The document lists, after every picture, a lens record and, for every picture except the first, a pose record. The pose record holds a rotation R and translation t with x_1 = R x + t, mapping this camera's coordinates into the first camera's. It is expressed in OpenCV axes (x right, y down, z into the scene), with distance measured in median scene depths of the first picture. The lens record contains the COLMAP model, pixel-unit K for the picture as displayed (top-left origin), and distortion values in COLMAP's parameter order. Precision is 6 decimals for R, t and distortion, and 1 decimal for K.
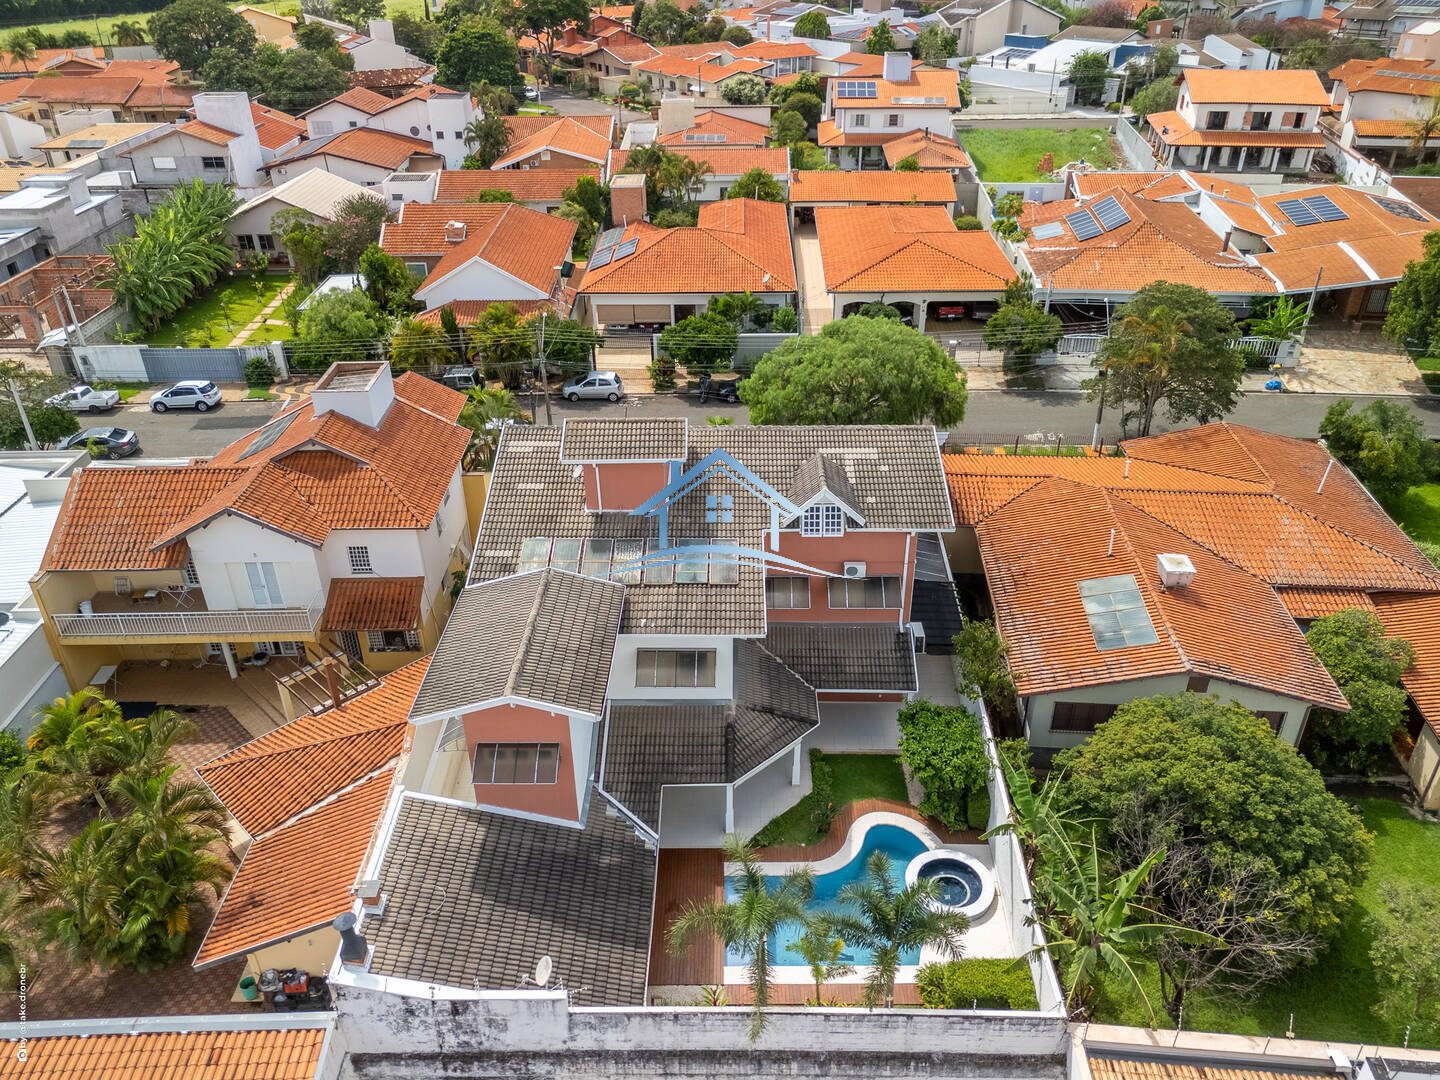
lens RADIAL K [[1060.6, 0, 723.4], [0, 1060.6, 542.8], [0, 0, 1]] dist [0.083374, -0.084088]
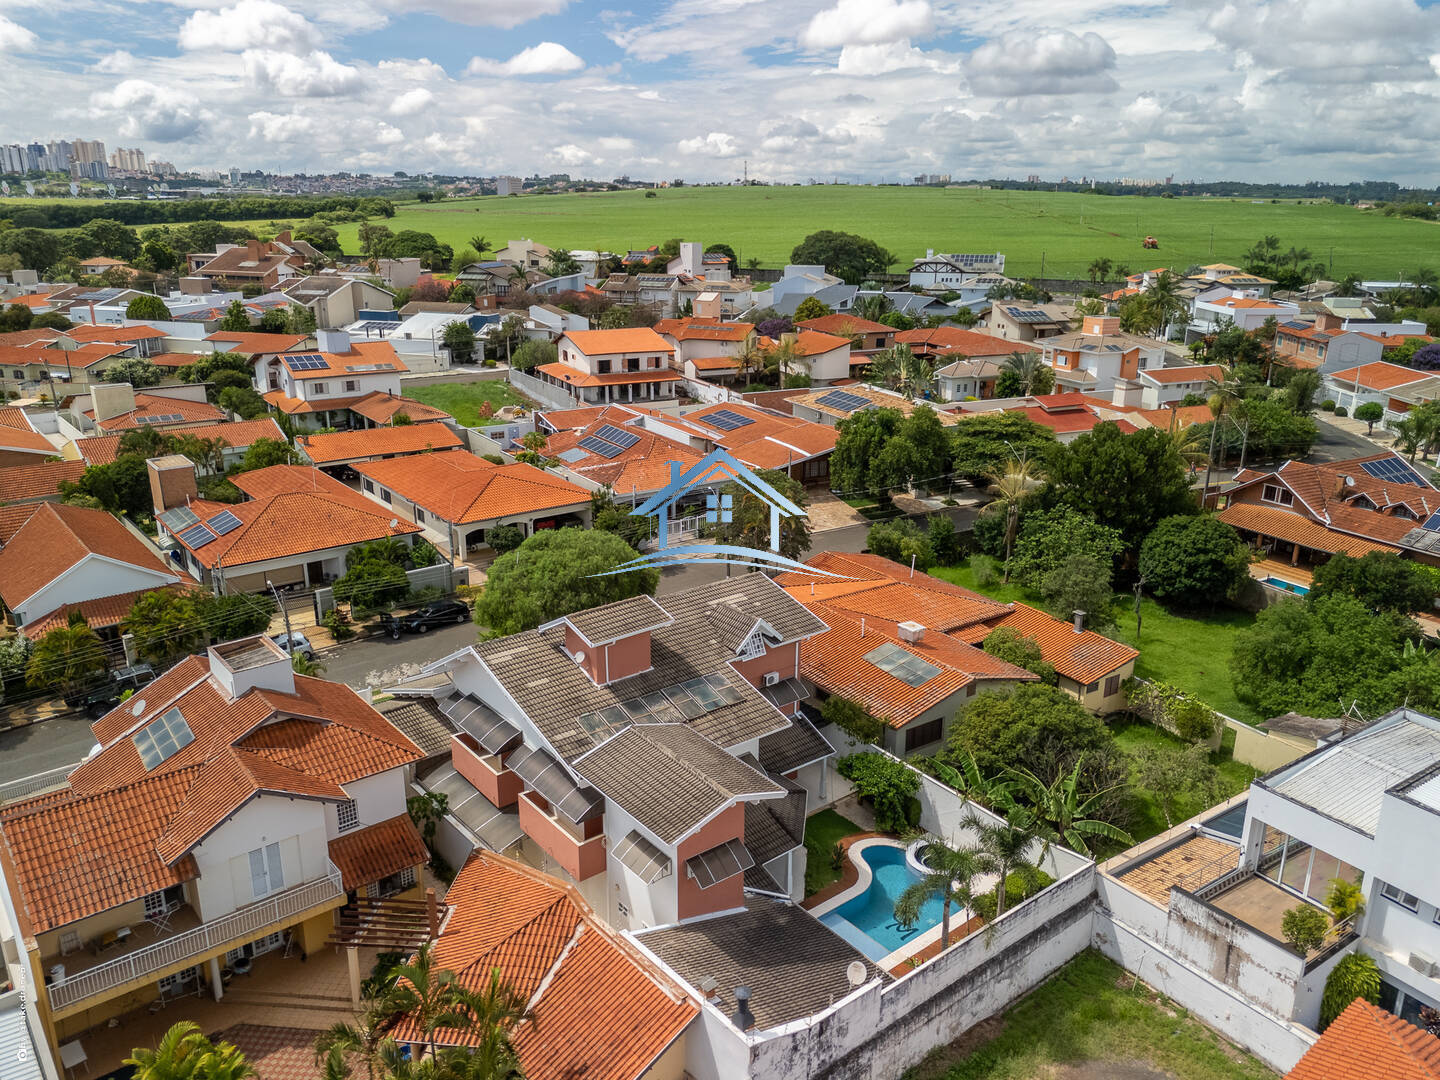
lens RADIAL K [[1060.6, 0, 723.4], [0, 1060.6, 542.8], [0, 0, 1]] dist [0.083374, -0.084088]
pose [[0.774968, -0.177833, 0.606466, -0.476339], [0.306947, 0.944728, -0.115210, -0.001011], [-0.552457, 0.275437, 0.786719, -0.047546]]
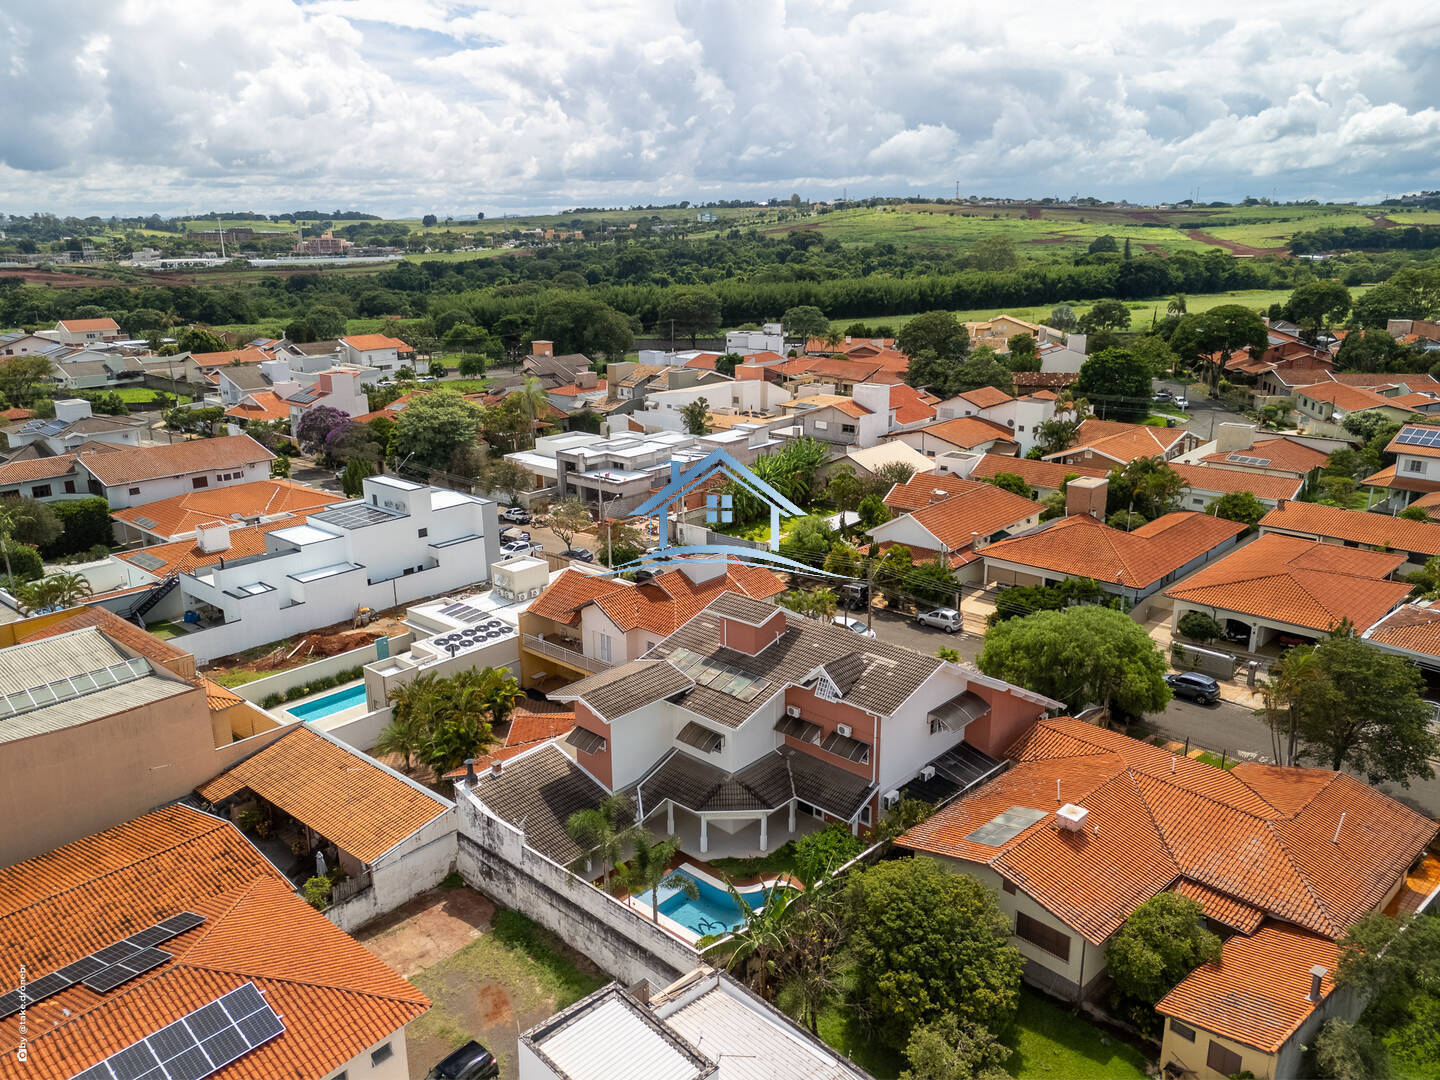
lens RADIAL K [[1060.6, 0, 723.4], [0, 1060.6, 542.8], [0, 0, 1]] dist [0.083374, -0.084088]
pose [[0.742501, 0.195408, -0.640708, 0.615644], [-0.339850, 0.934149, -0.108940, -0.000296], [0.577229, 0.298633, 0.760016, -0.221653]]
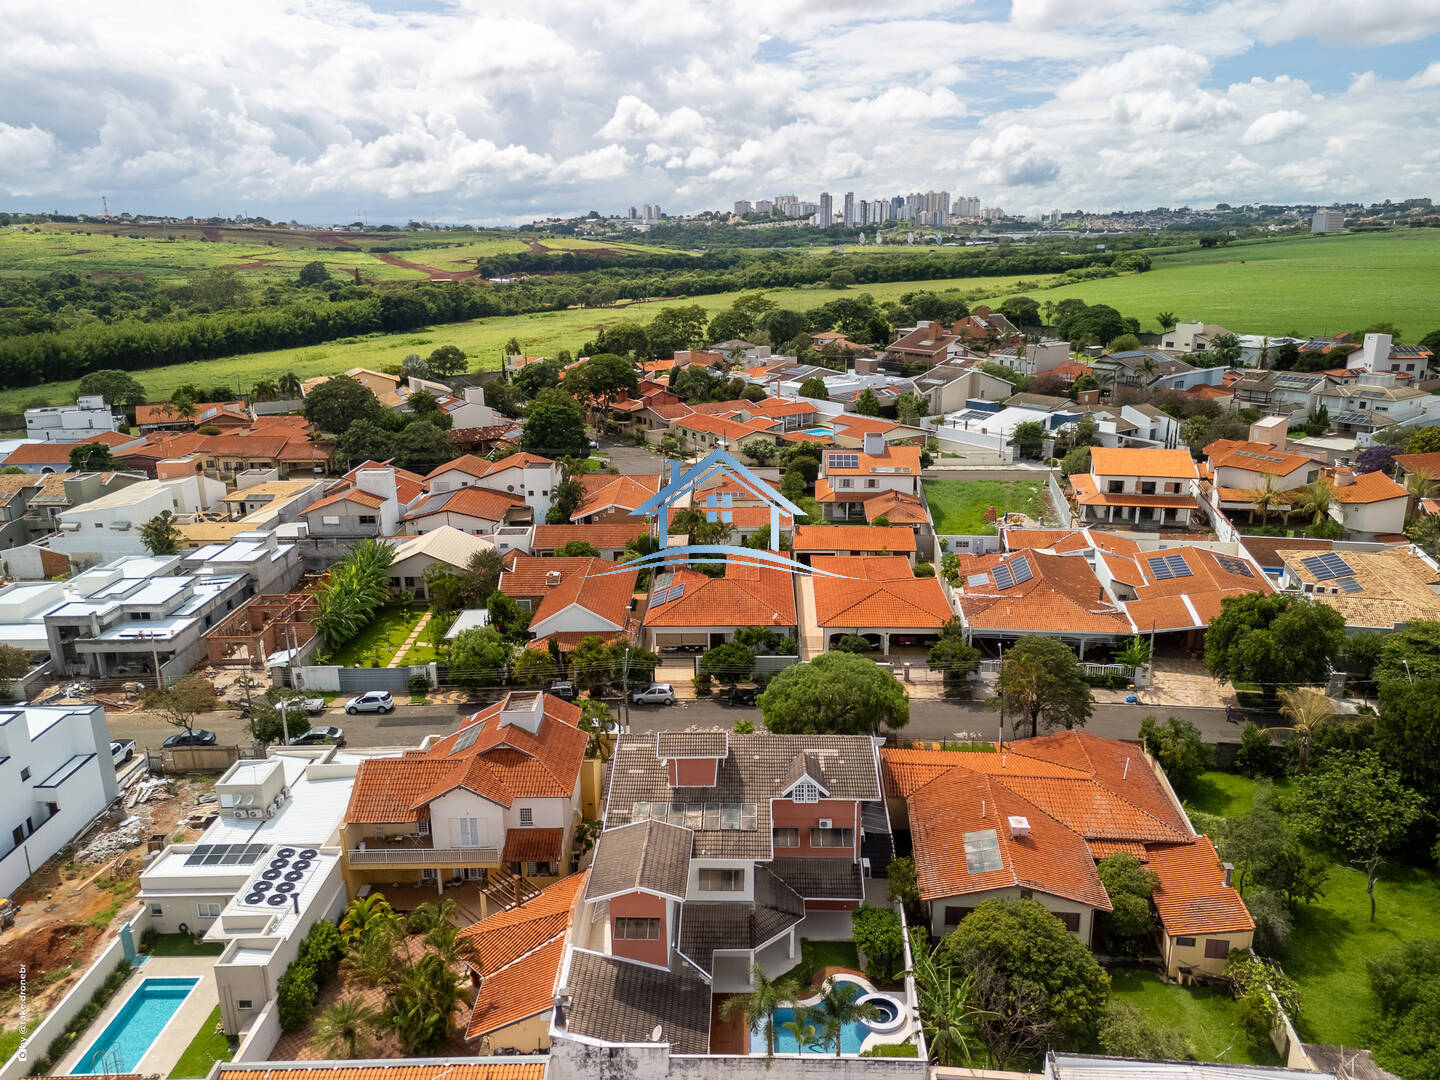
lens RADIAL K [[1060.6, 0, 723.4], [0, 1060.6, 542.8], [0, 0, 1]] dist [0.083374, -0.084088]
pose [[0.999871, 0.002337, -0.015903, -0.008906], [-0.006206, 0.968787, -0.247817, 0.010018], [0.014827, 0.247883, 0.968676, -0.518670]]
